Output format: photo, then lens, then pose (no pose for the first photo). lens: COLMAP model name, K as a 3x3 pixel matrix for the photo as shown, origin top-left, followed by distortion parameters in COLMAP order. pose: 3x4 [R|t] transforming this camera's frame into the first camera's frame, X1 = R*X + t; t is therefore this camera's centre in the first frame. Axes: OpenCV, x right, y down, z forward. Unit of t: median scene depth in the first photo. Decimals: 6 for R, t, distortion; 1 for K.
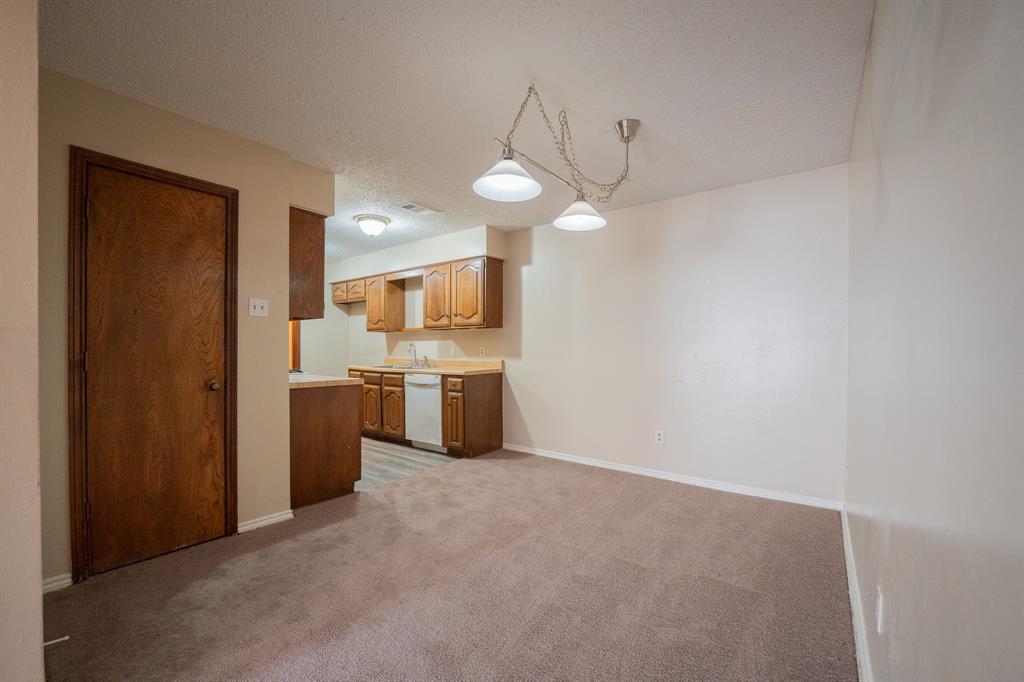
lens RADIAL K [[428.7, 0, 507.8], [0, 428.7, 352.5], [0, 0, 1]] dist [-0.002171, -0.000203]
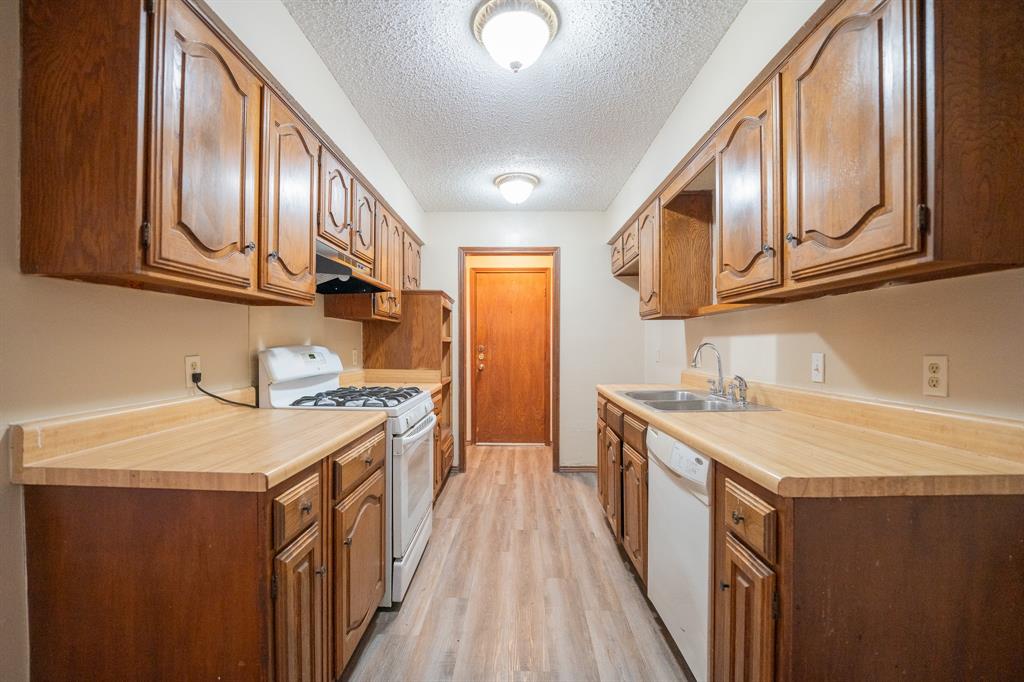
lens RADIAL K [[428.7, 0, 507.8], [0, 428.7, 352.5], [0, 0, 1]] dist [-0.002171, -0.000203]
pose [[0.582465, 0.008253, -0.812814, -0.006011], [-0.001386, 0.999957, 0.009159, -0.017135], [0.812855, -0.004208, 0.582451, 0.685695]]
